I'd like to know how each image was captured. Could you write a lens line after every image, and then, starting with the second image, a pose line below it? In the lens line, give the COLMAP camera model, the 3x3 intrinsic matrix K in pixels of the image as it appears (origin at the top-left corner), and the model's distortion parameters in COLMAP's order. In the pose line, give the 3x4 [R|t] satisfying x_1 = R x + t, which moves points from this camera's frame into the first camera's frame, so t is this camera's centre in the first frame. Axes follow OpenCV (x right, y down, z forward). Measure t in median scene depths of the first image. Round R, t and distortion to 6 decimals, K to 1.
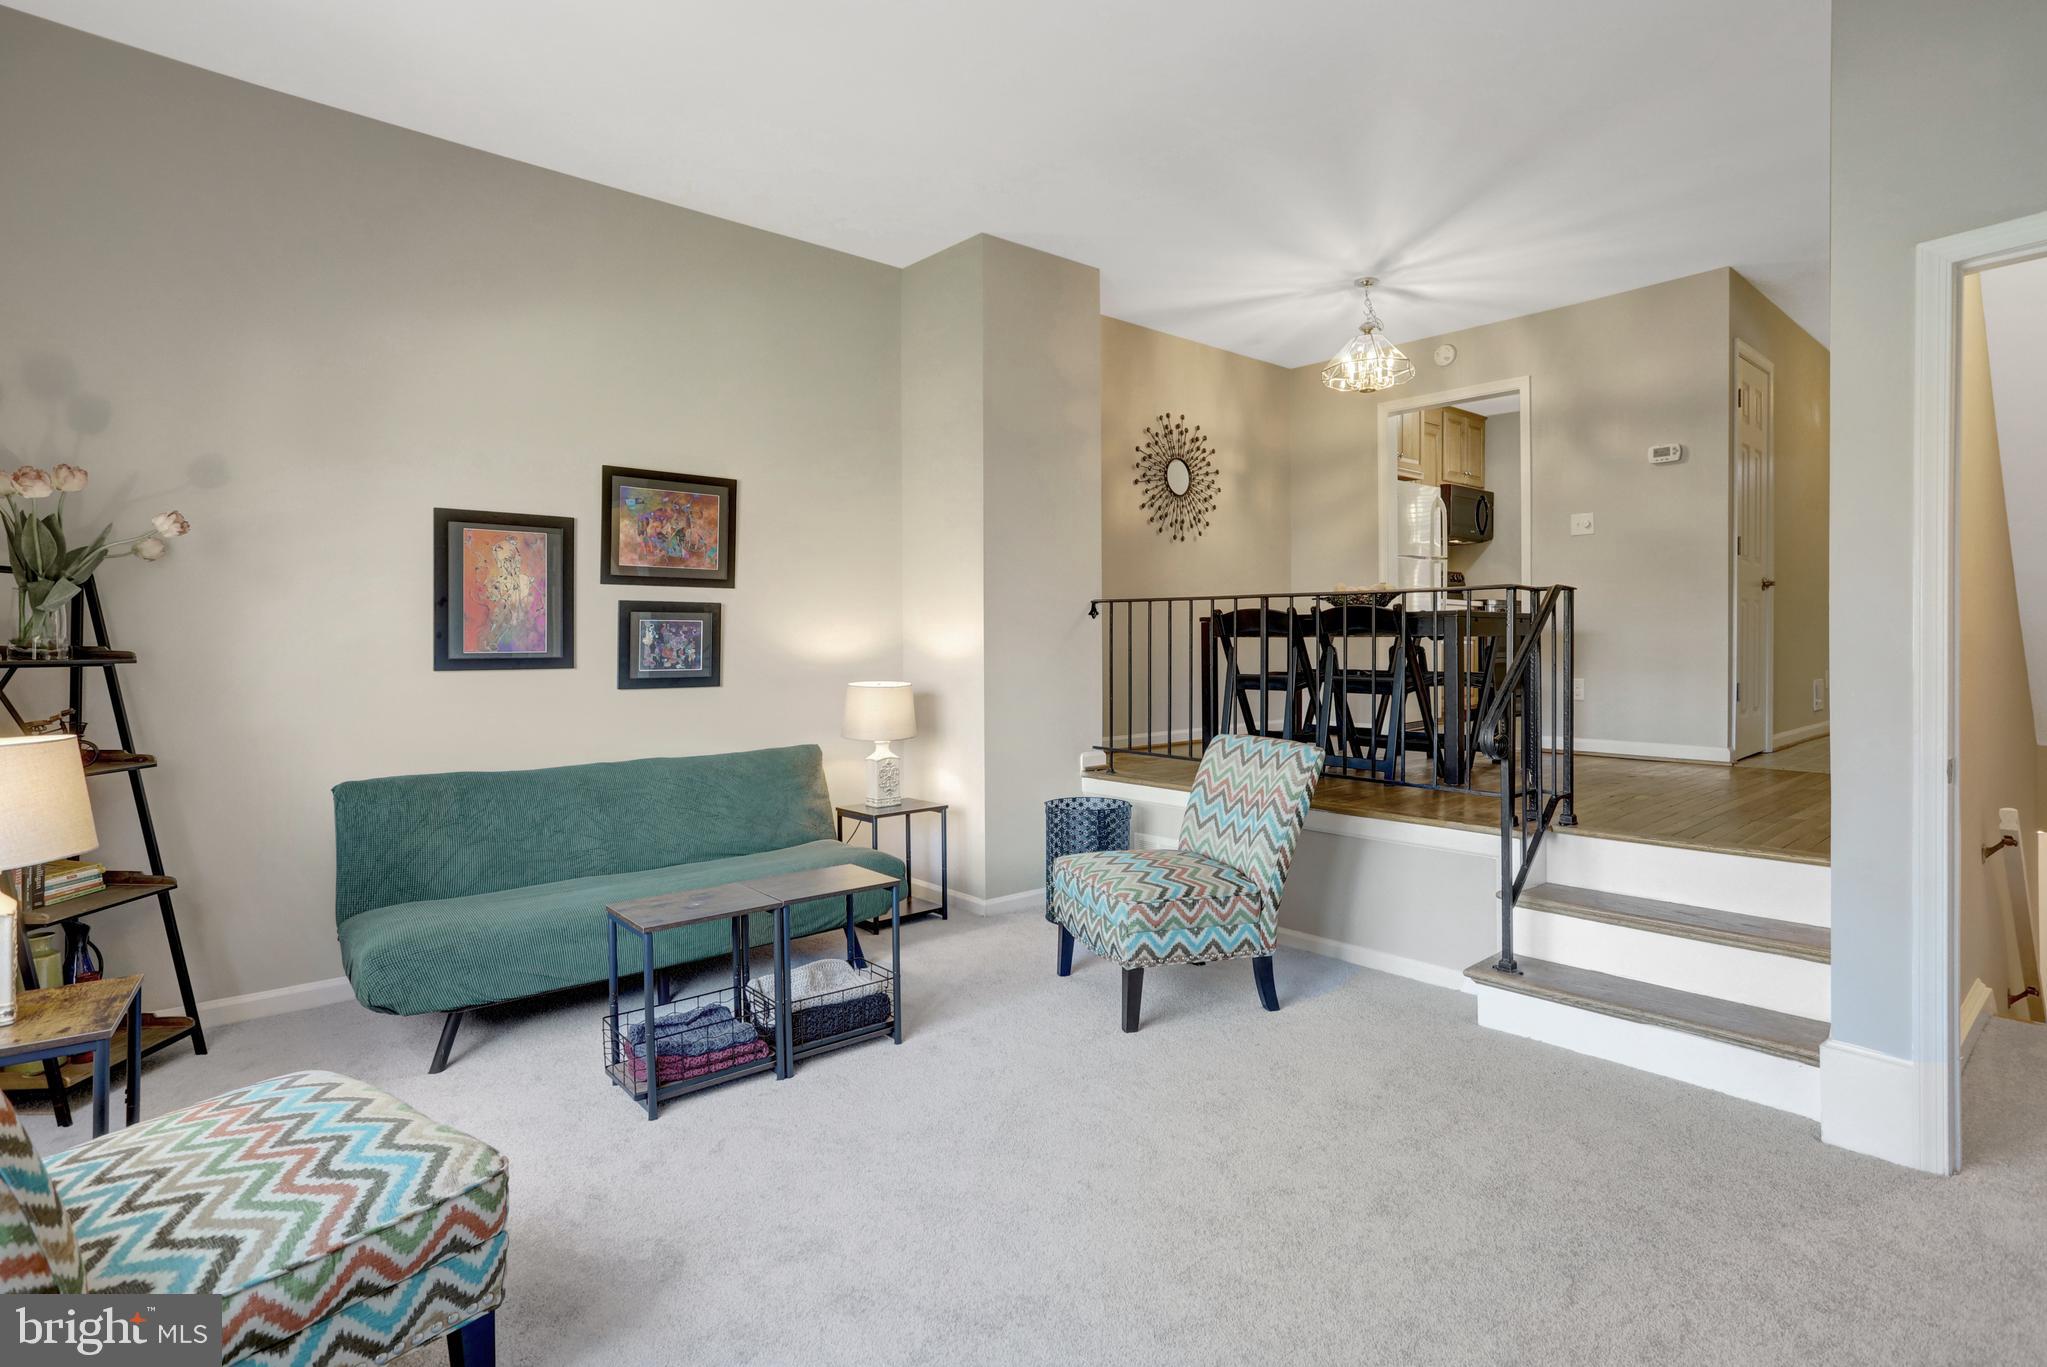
lens RADIAL K [[1001.2, 0, 978.3], [0, 1001.2, 629.4], [0, 0, 1]] dist [-0.074219, 0.036881]
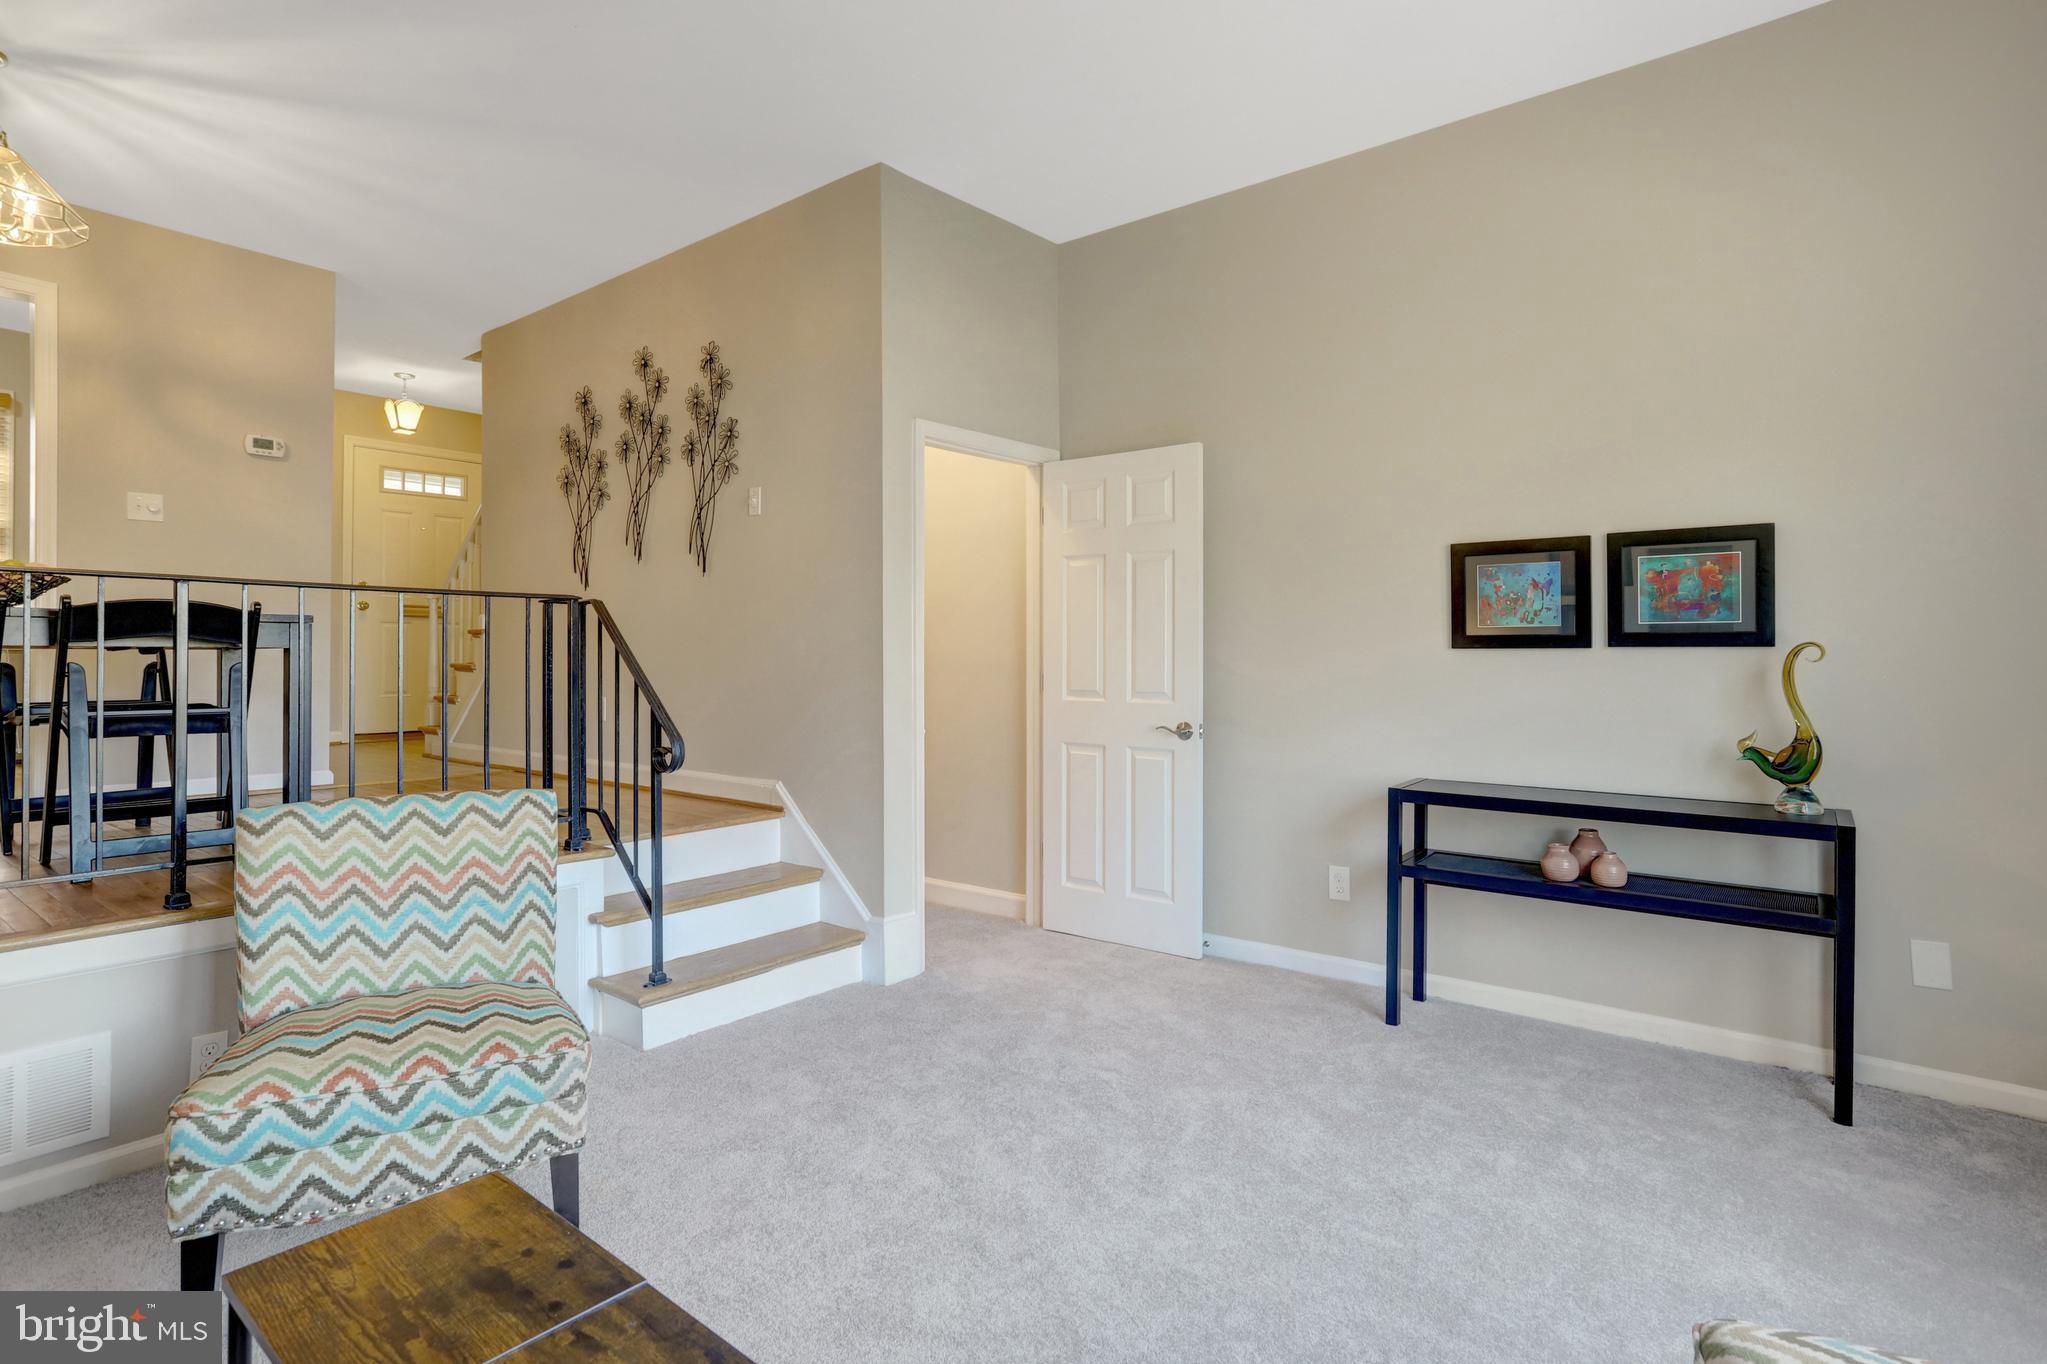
lens RADIAL K [[1102.5, 0, 1027.0], [0, 1102.5, 665.5], [0, 0, 1]] dist [0.000553, 0.000426]
pose [[-0.177728, -0.000006, 0.984080, -0.593858], [-0.000856, 1.000000, -0.000149, 0.024788], [-0.984079, -0.000869, -0.177728, 0.768569]]
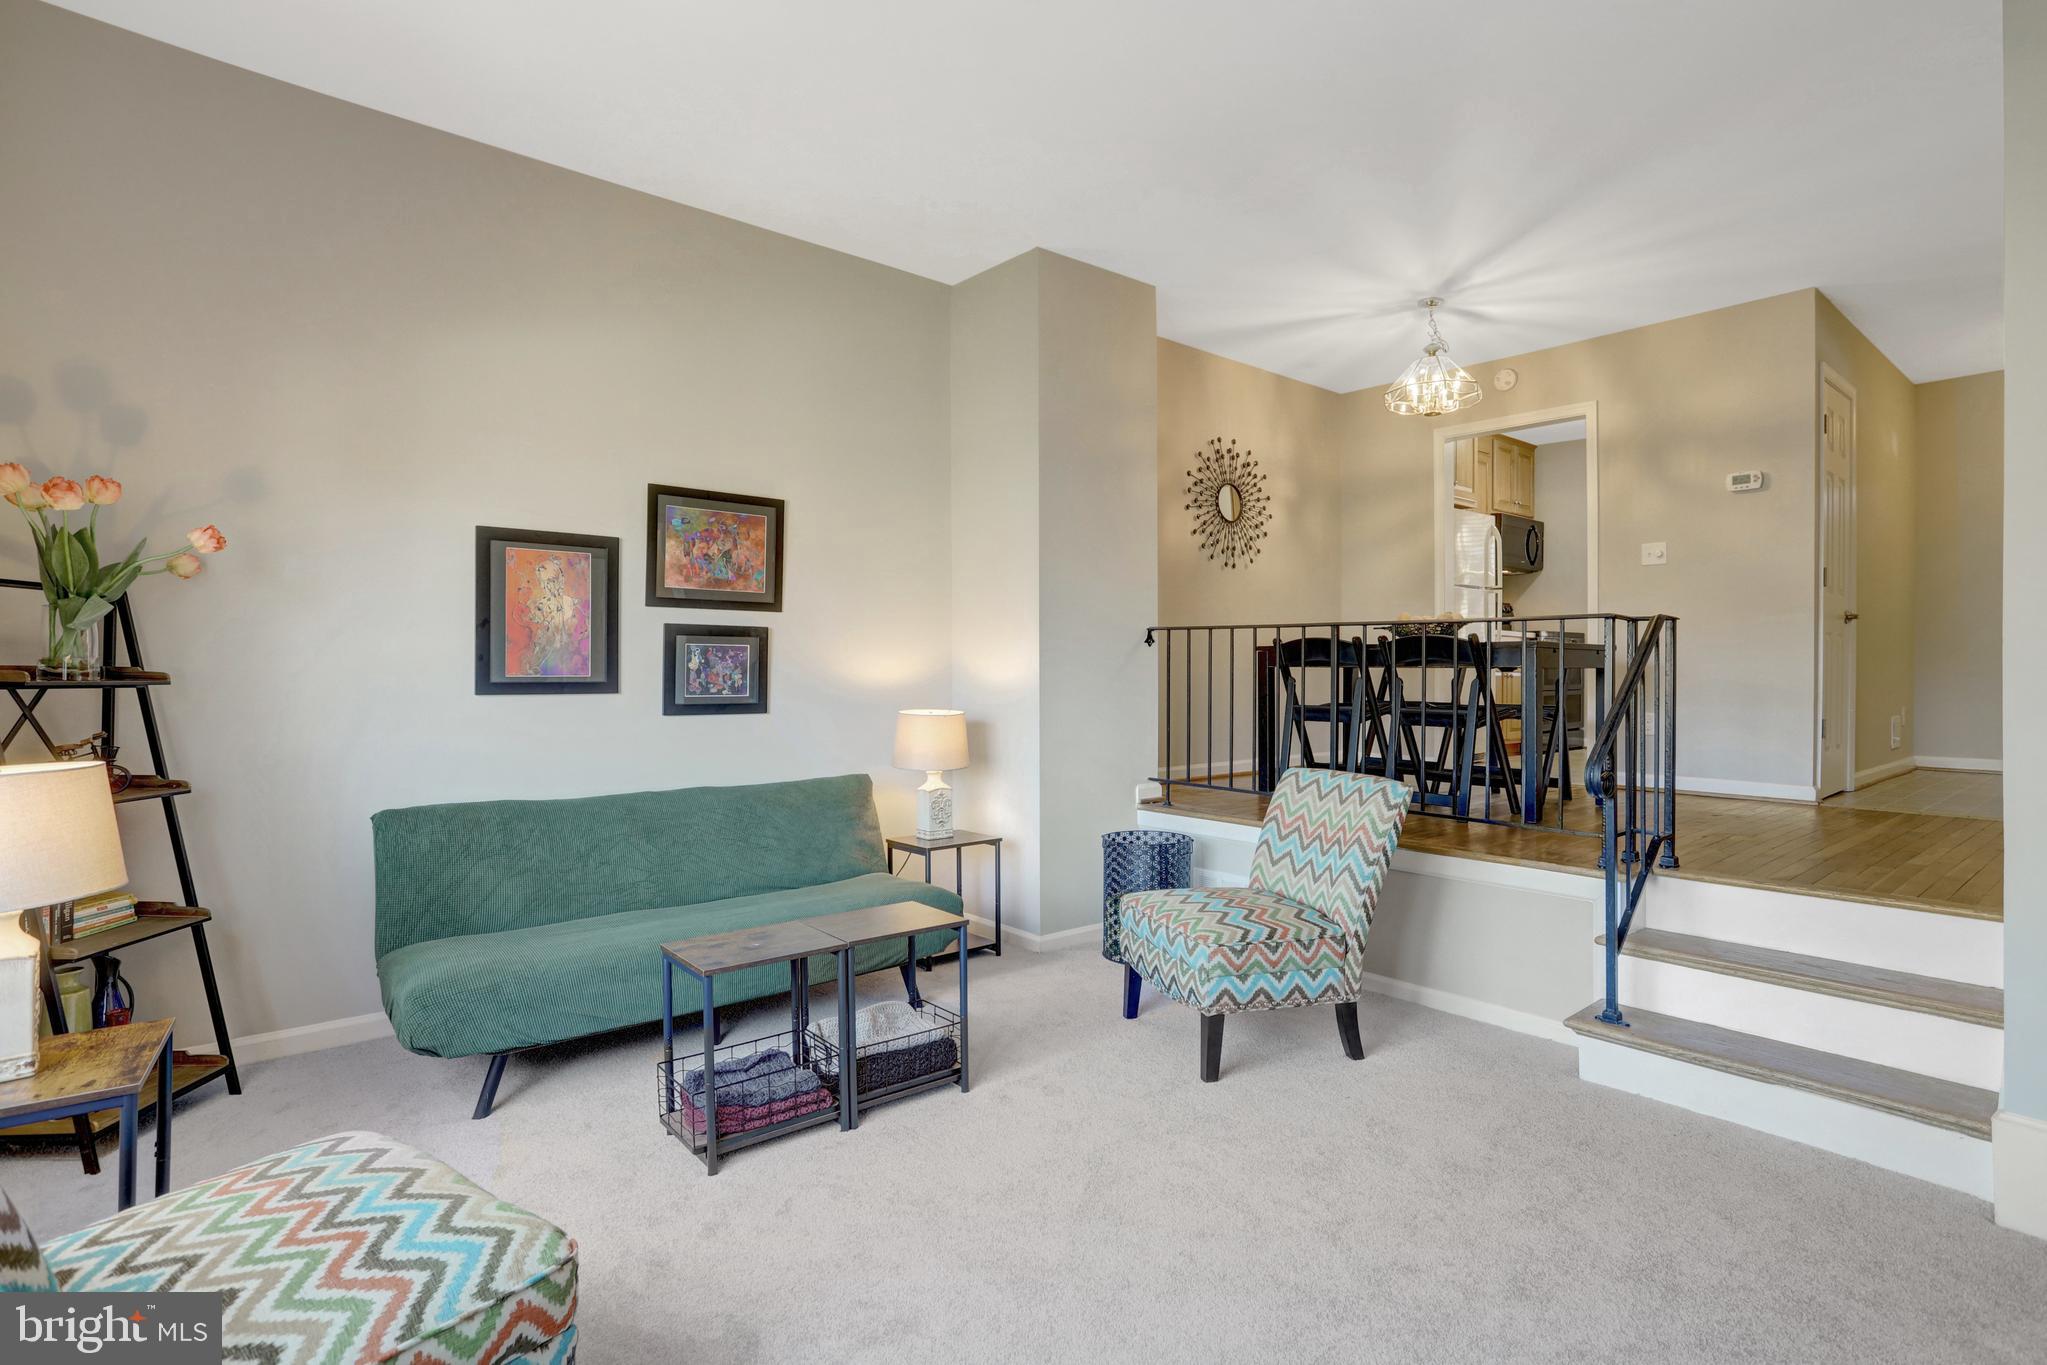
lens RADIAL K [[985.4, 0, 984.7], [0, 985.4, 664.8], [0, 0, 1]] dist [-0.076617, 0.036390]
pose [[0.999917, 0.008062, -0.010005, -0.054007], [-0.007989, 0.999941, 0.007338, 0.002079], [0.010064, -0.007258, 0.999923, 0.067089]]
